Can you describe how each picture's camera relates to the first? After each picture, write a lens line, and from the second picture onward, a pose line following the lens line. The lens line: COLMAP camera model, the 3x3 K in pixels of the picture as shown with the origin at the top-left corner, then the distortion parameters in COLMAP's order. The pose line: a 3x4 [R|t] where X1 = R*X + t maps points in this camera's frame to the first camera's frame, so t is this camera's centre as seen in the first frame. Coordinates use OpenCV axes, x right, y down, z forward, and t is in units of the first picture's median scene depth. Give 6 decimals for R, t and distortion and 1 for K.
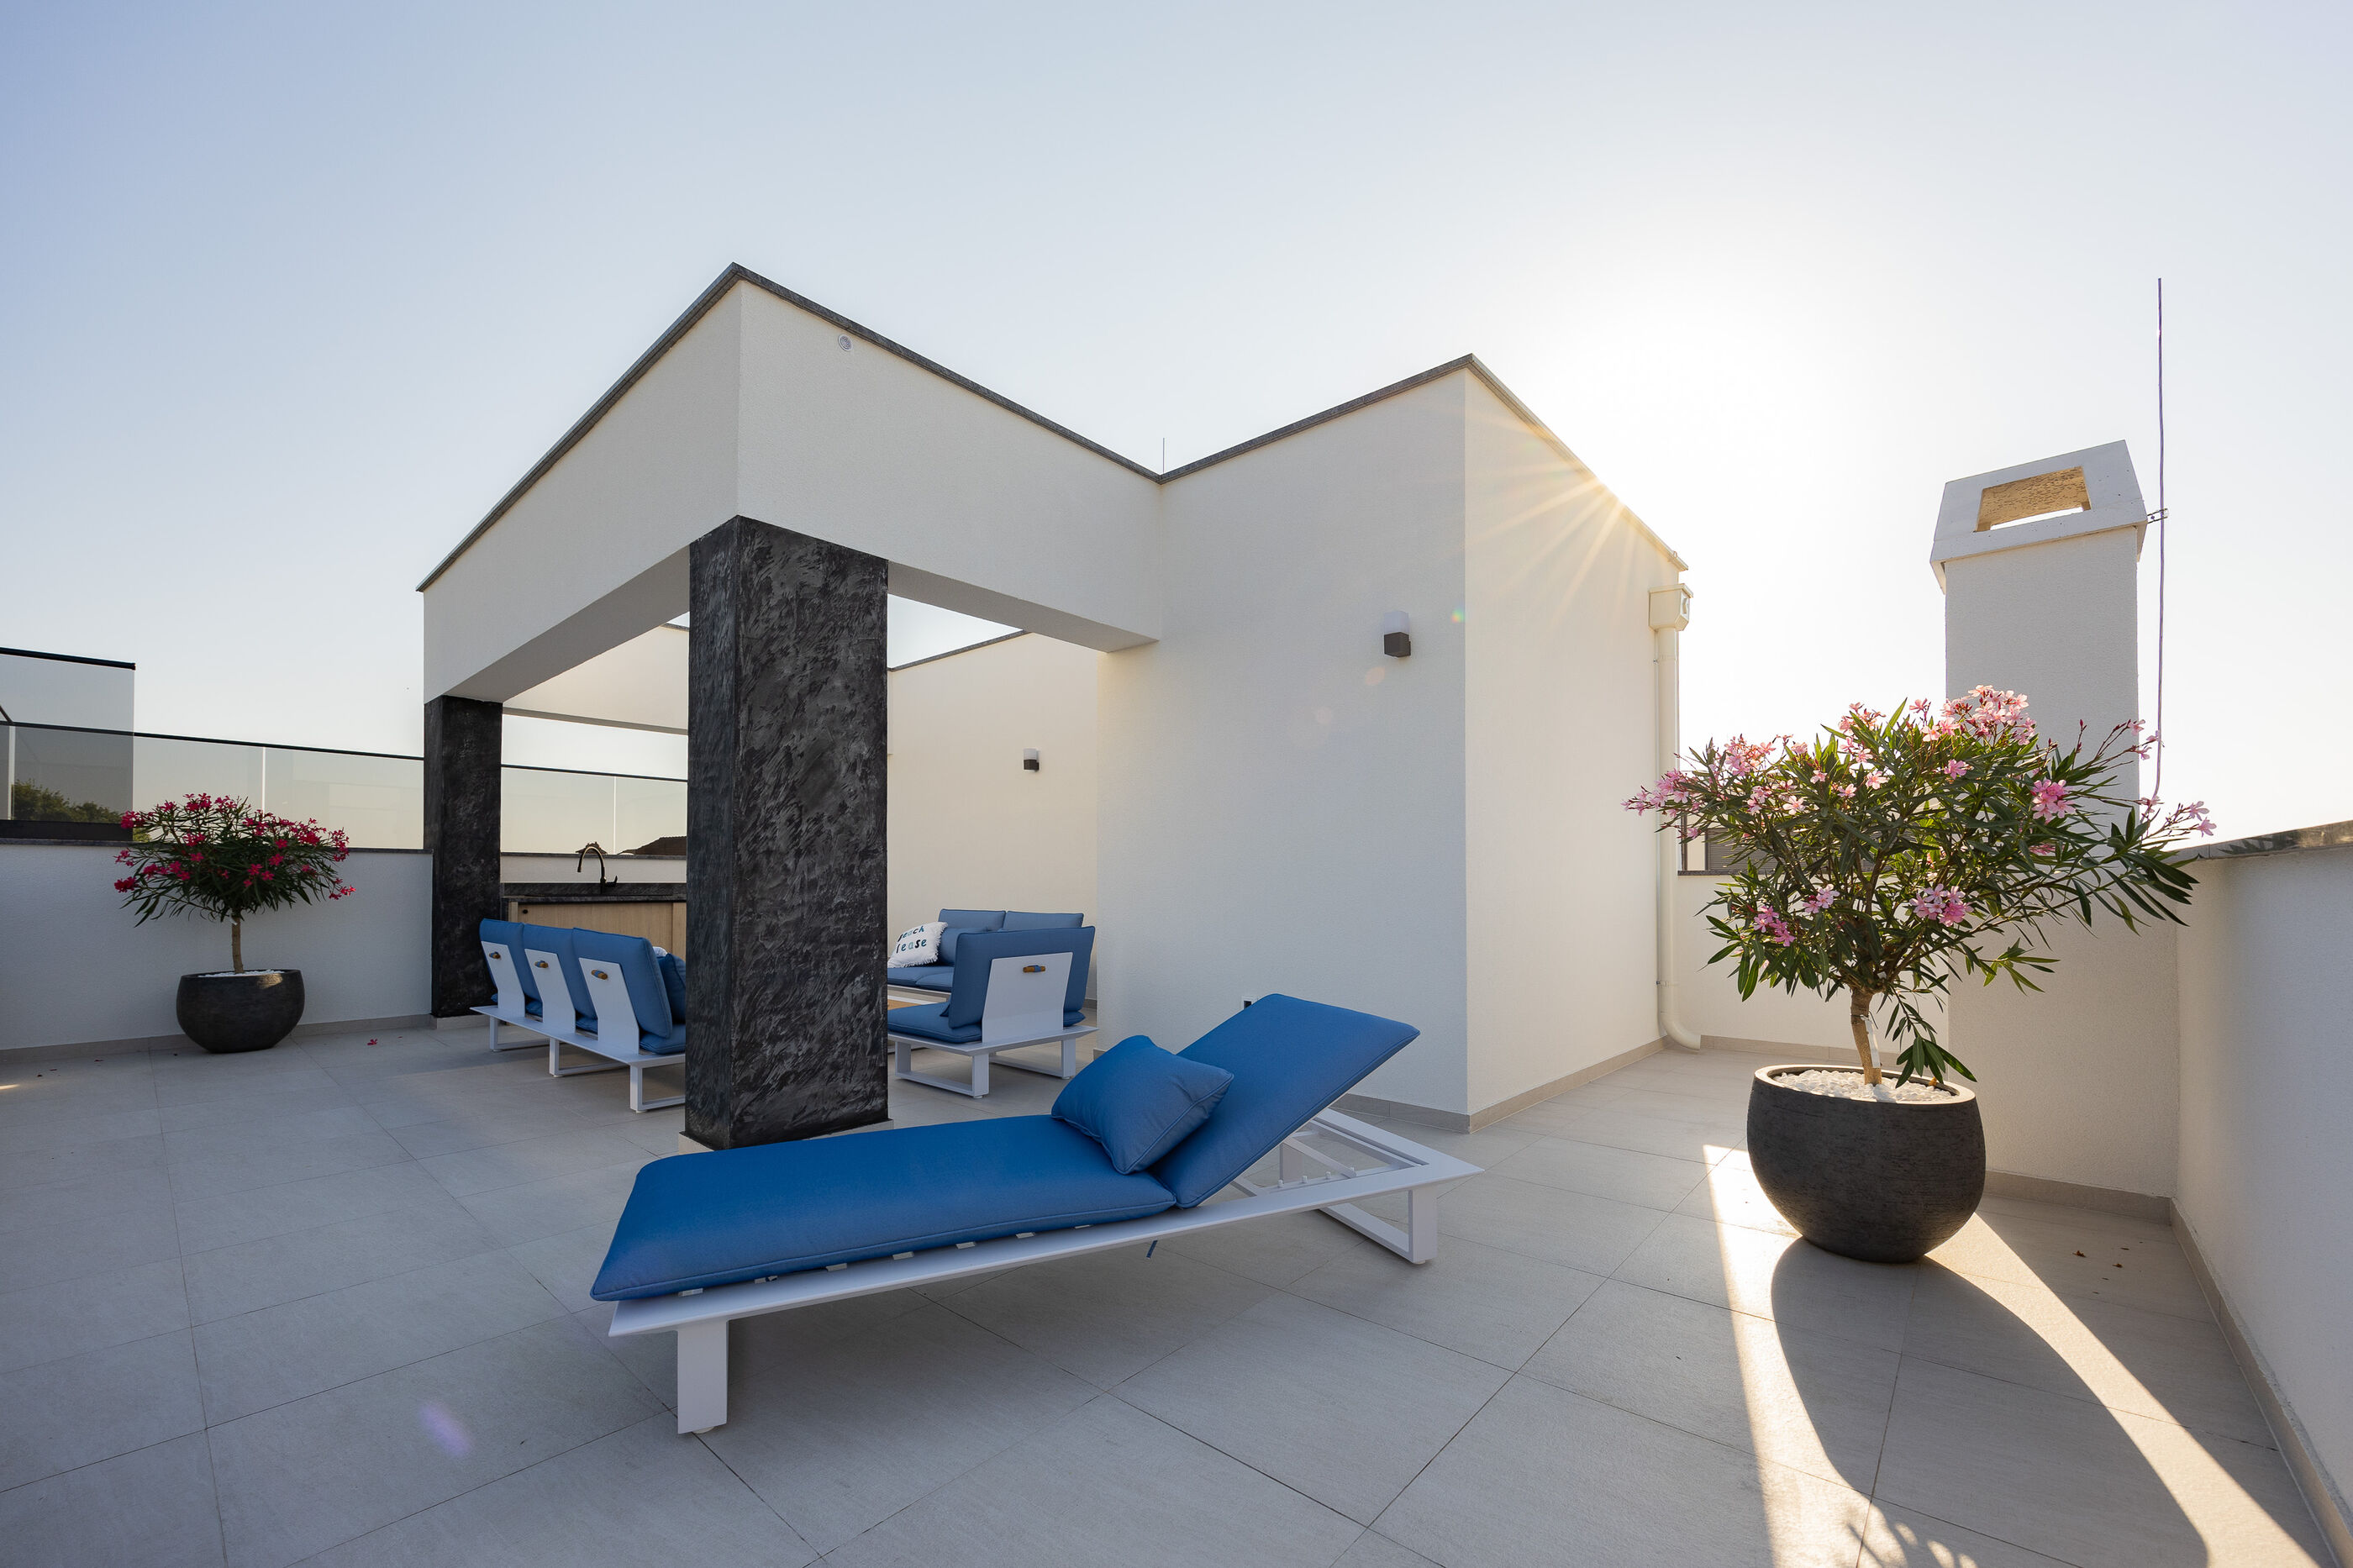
lens RADIAL K [[938.7, 0, 1172.2], [0, 938.7, 889.9], [0, 0, 1]] dist [0.000018, 0.000007]
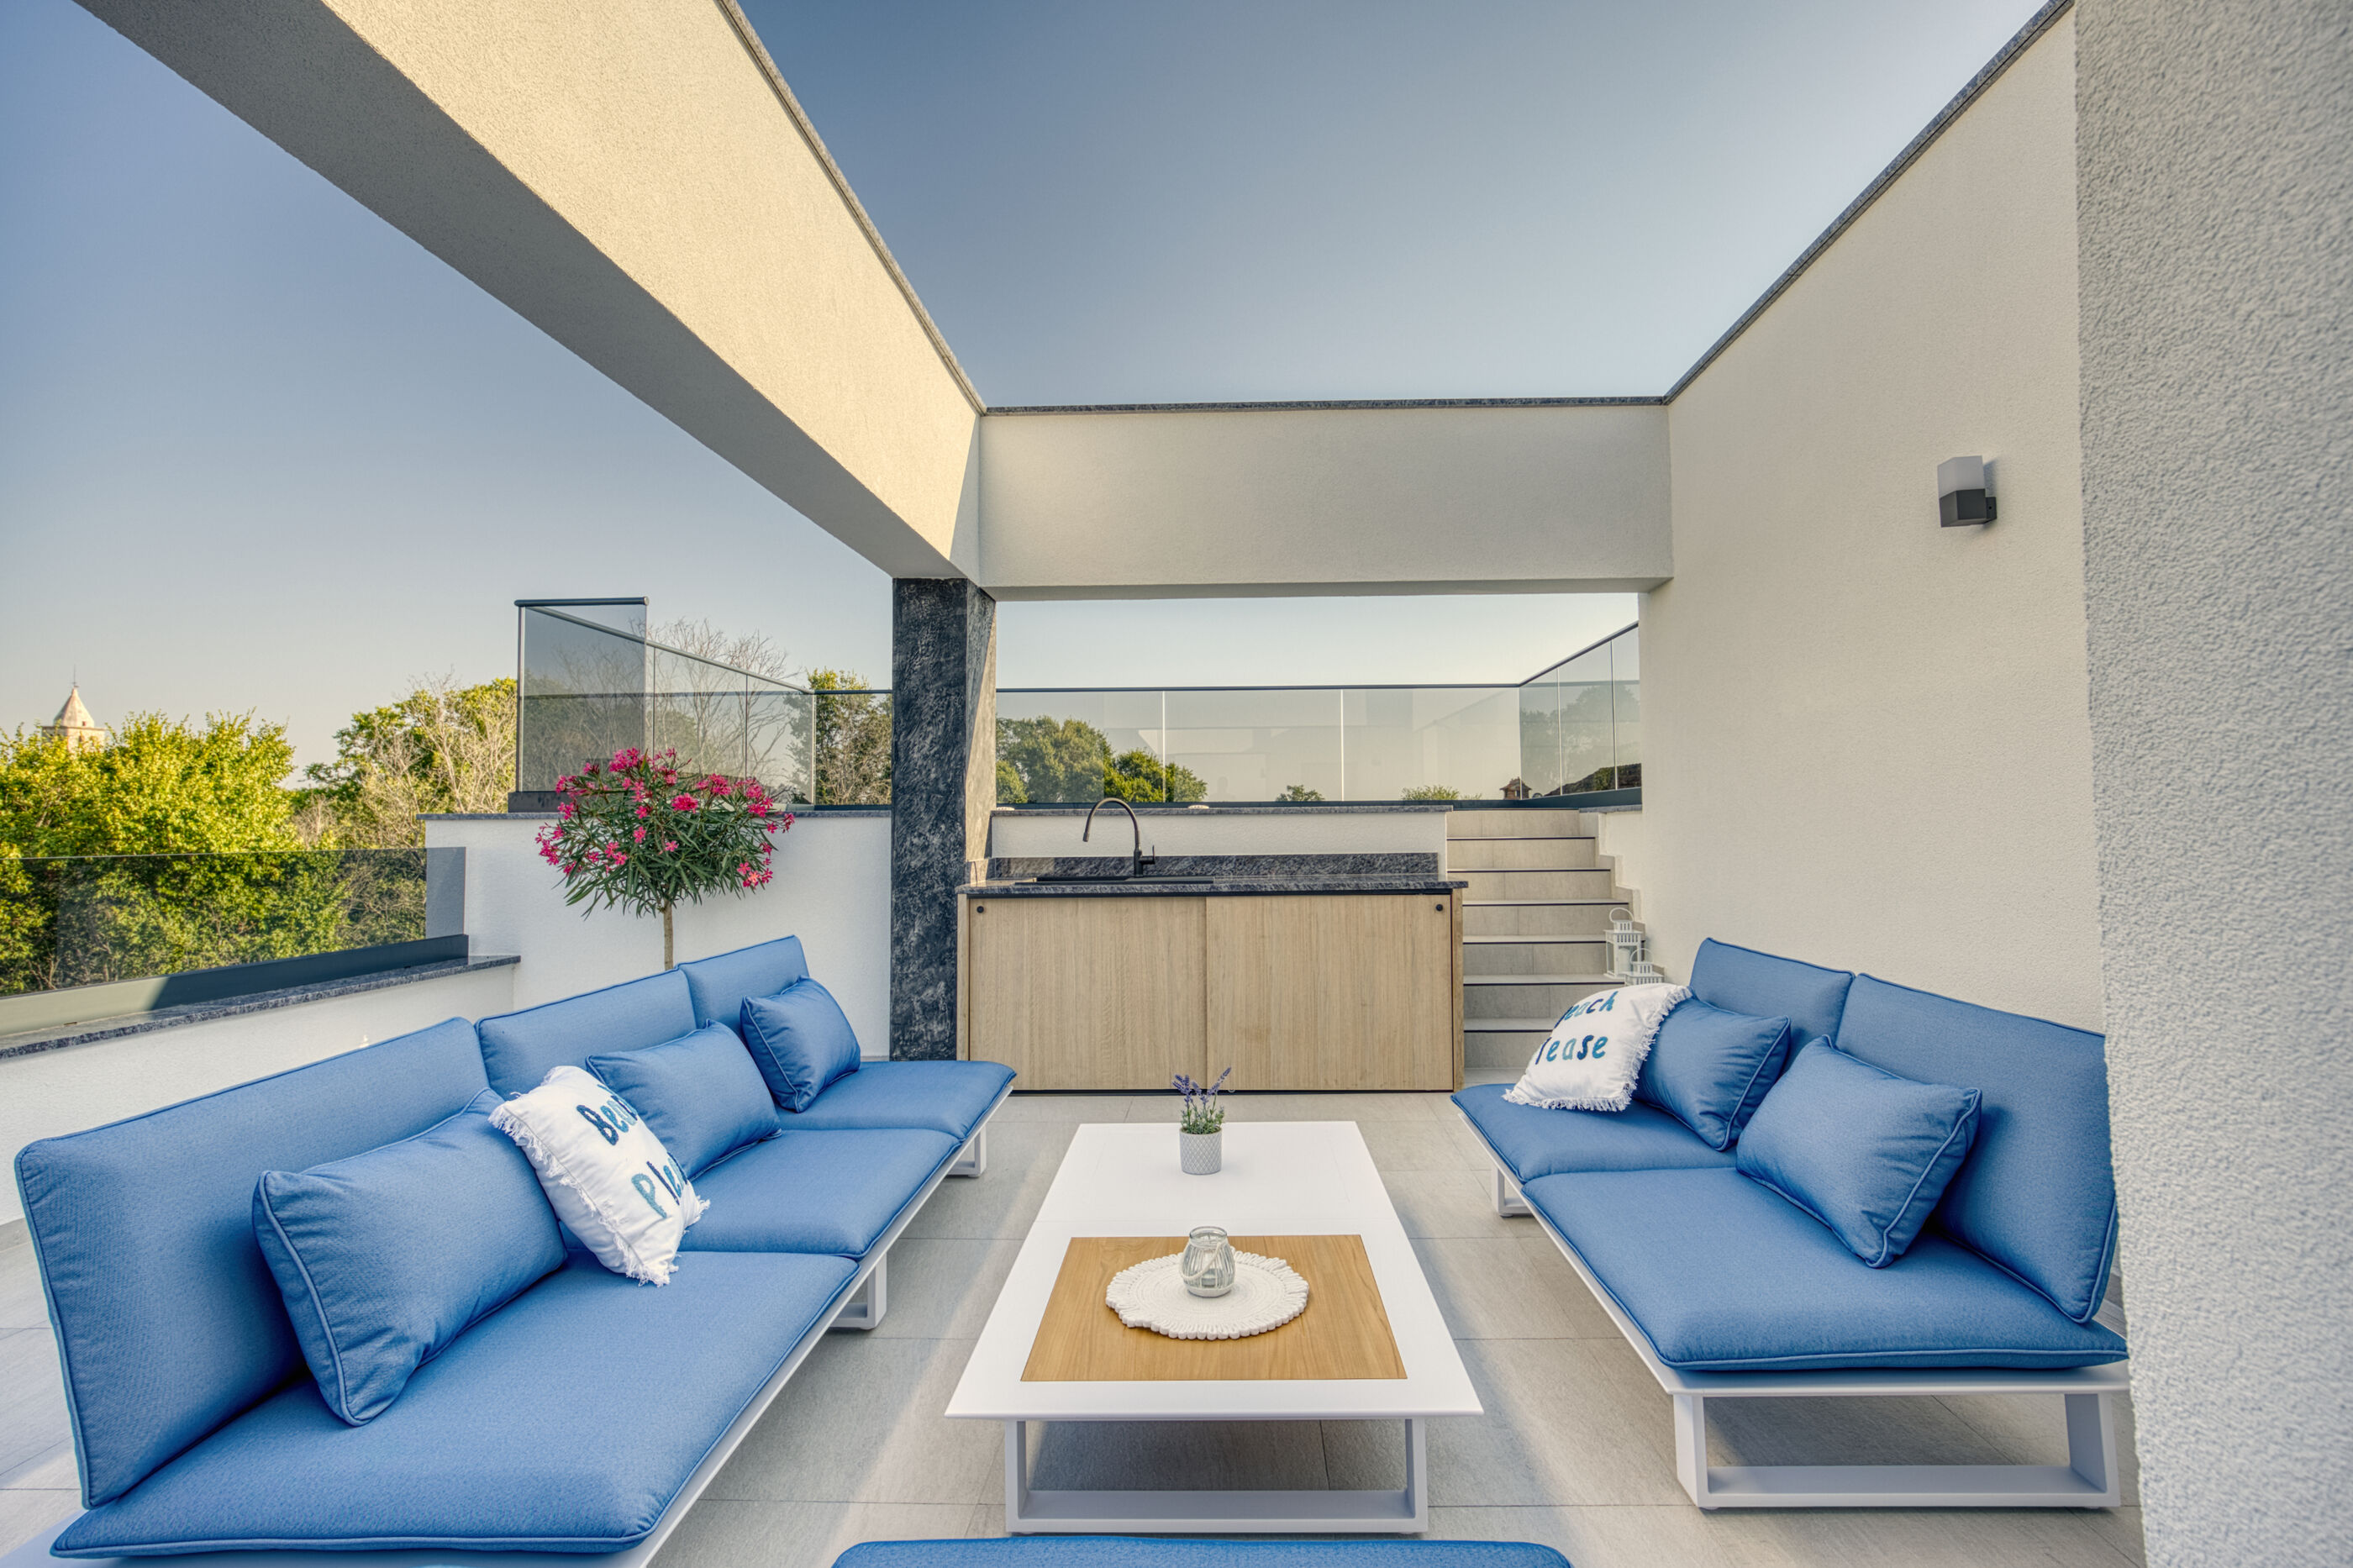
lens RADIAL K [[1136.8, 0, 1176.5], [0, 1136.8, 784.0], [0, 0, 1]] dist [-0.035254, 0.000057]
pose [[0.627924, -0.033045, -0.777573, -0.029226], [0.008184, 0.999323, -0.035860, -0.029390], [0.778232, 0.016154, 0.627770, 0.603786]]
